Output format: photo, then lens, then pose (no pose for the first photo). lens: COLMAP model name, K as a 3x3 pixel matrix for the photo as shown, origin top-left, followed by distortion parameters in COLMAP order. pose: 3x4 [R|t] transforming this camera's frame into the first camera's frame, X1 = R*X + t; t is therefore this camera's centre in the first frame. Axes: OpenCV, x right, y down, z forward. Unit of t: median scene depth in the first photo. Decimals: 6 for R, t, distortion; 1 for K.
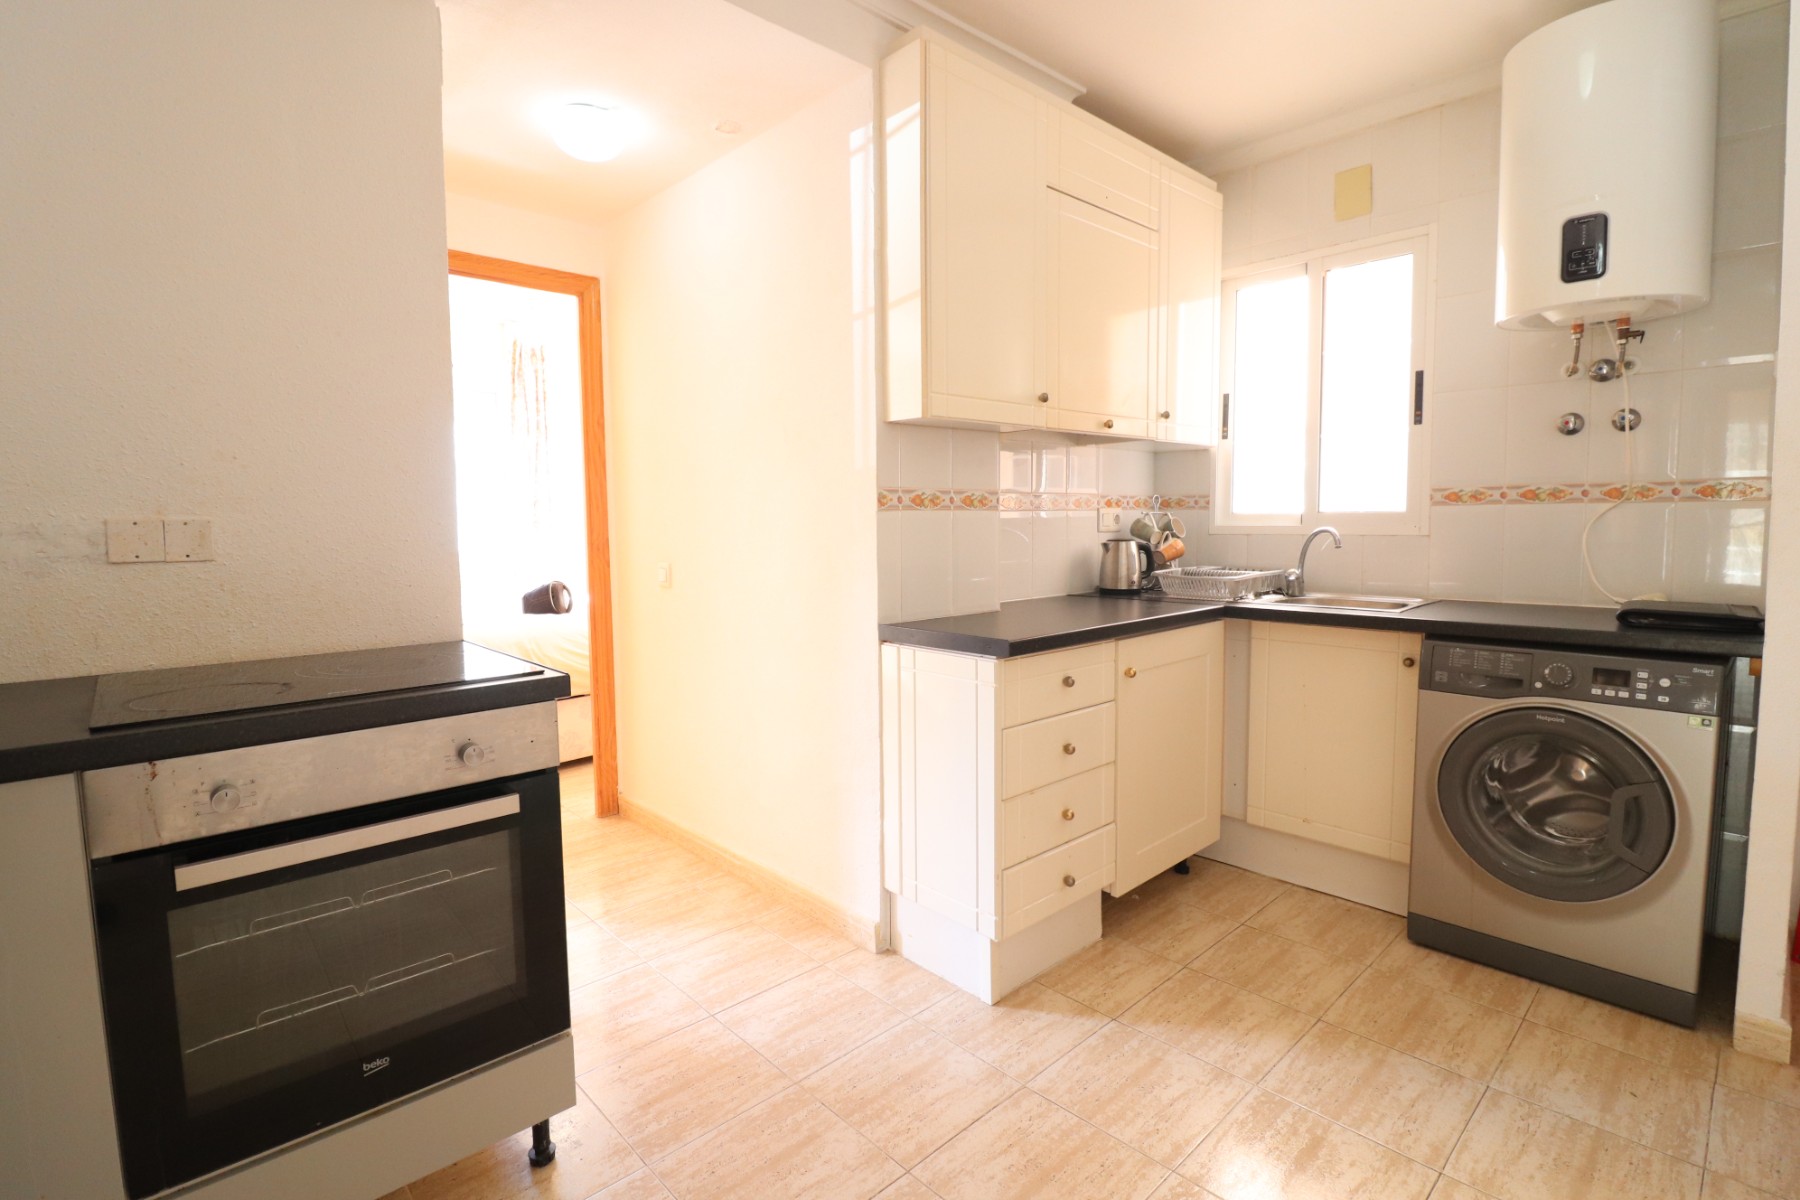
lens RADIAL K [[883.6, 0, 881.7], [0, 883.6, 590.2], [0, 0, 1]] dist [-0.017522, -0.000937]
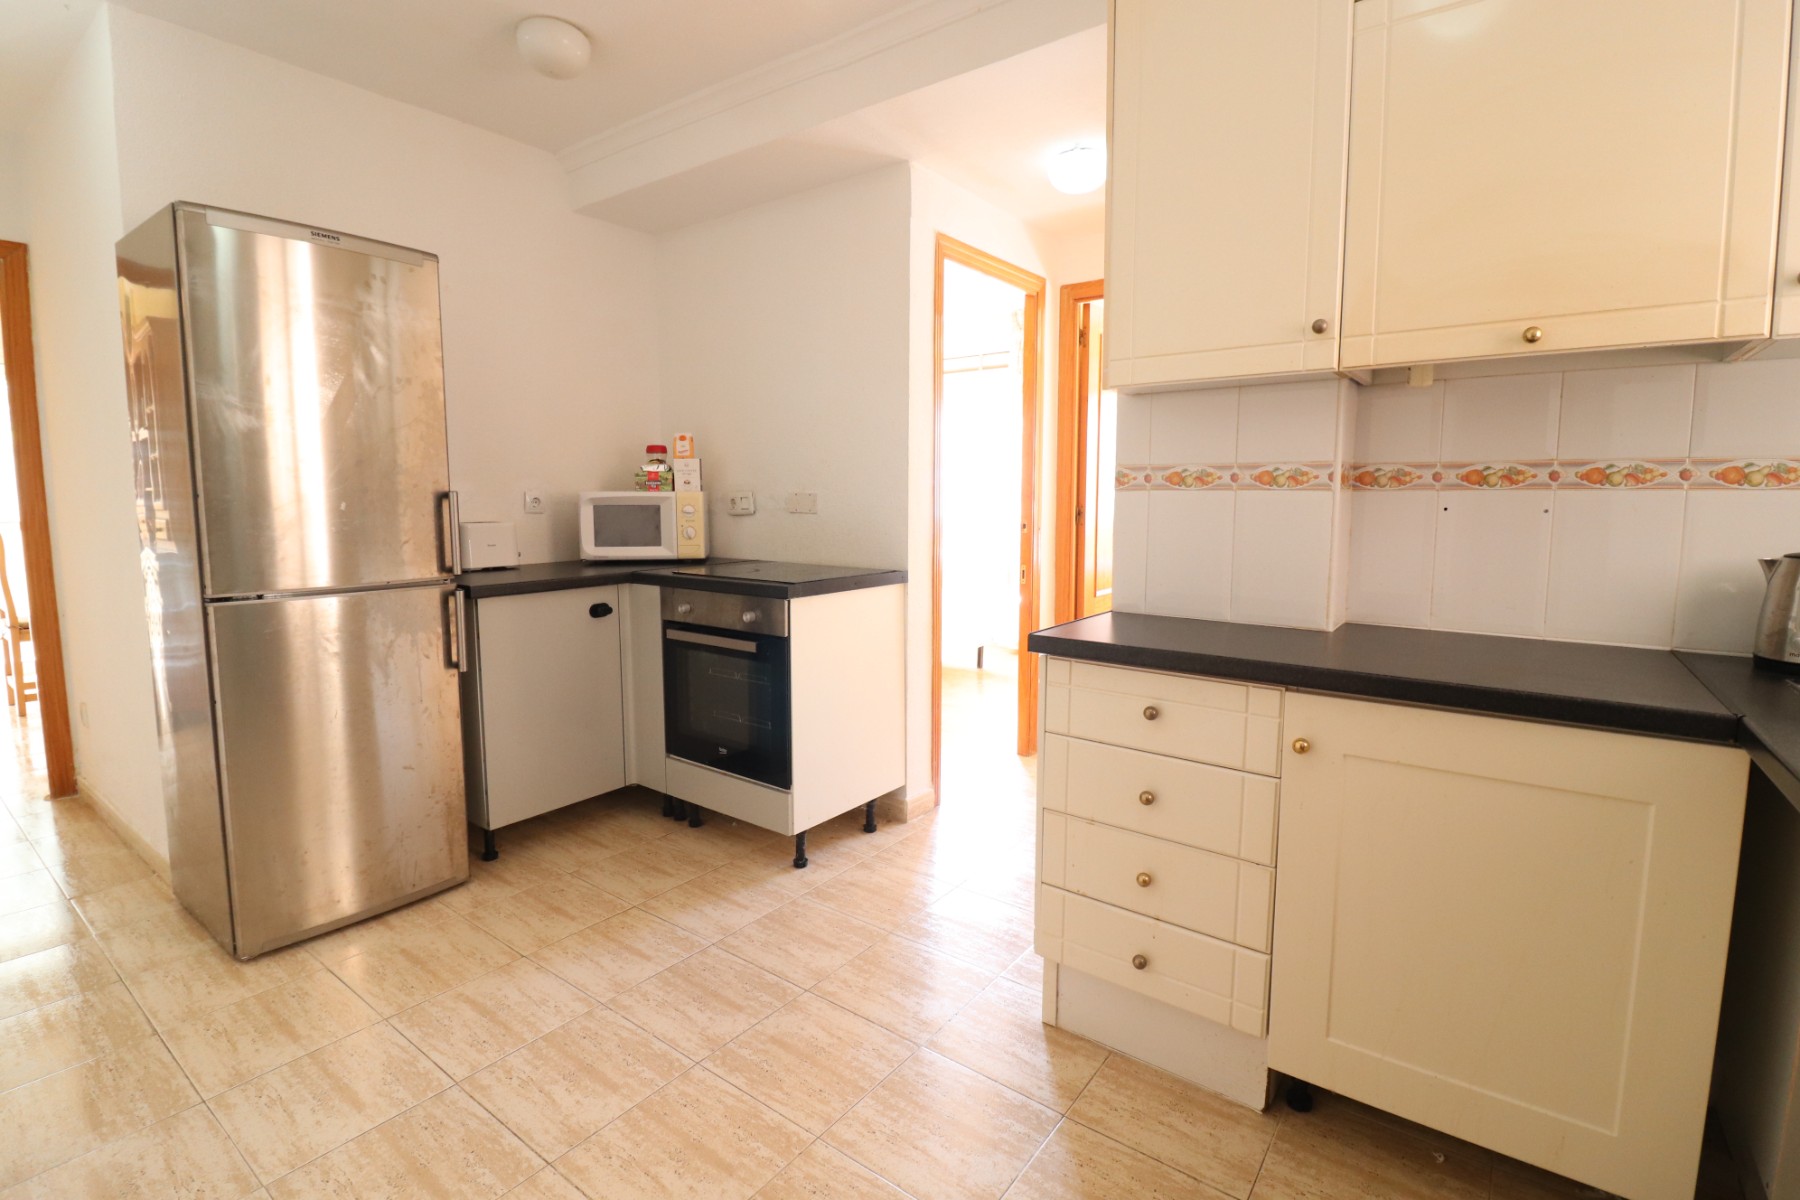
lens RADIAL K [[883.6, 0, 881.7], [0, 883.6, 590.2], [0, 0, 1]] dist [-0.017522, -0.000937]
pose [[0.117775, 0.122431, -0.985464, 0.908029], [-0.078353, 0.990423, 0.113683, -0.071675], [0.989944, 0.063825, 0.126239, 0.637189]]
